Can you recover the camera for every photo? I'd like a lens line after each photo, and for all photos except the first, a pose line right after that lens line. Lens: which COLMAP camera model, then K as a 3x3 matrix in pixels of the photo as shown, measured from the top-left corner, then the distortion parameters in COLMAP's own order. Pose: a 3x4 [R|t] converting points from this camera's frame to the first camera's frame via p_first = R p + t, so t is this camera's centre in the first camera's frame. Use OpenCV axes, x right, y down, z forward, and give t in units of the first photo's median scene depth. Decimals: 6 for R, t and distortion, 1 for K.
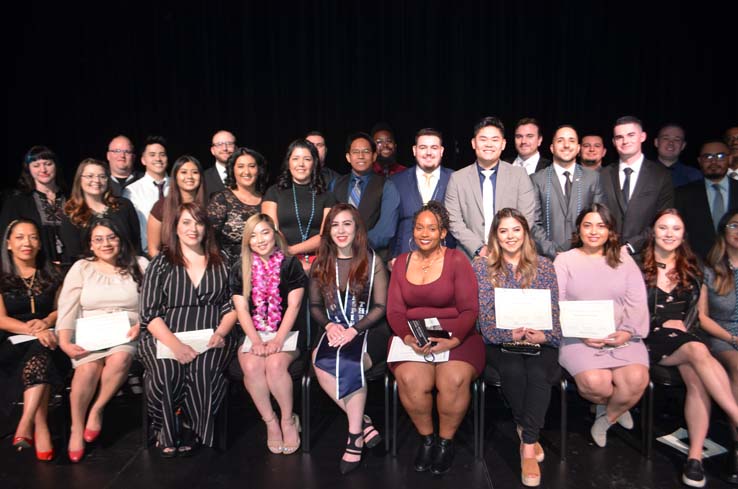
lens RADIAL K [[621.8, 0, 368.9], [0, 621.8, 244.7], [0, 0, 1]] dist [-0.029055, 0.010250]
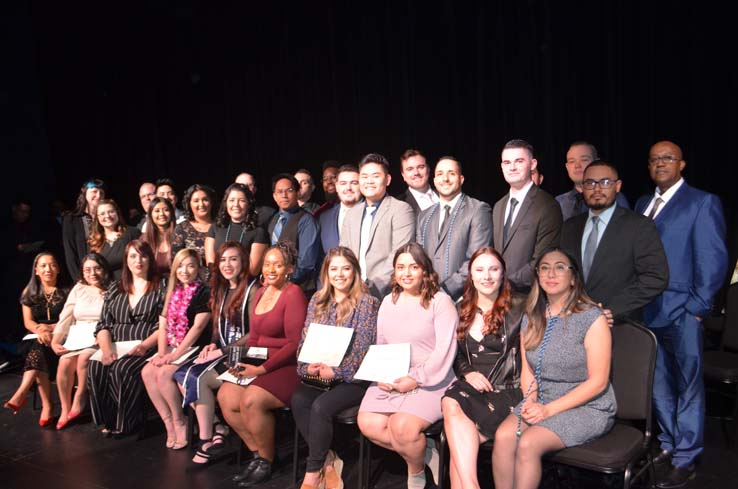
lens RADIAL K [[694.9, 0, 369.7], [0, 694.9, 242.8], [0, 0, 1]] dist [0.018870, 0.000000]
pose [[0.841778, 0.004203, -0.539807, 0.889462], [-0.010204, 0.999915, -0.008127, -0.056503], [0.539727, 0.012349, 0.841749, 0.050311]]
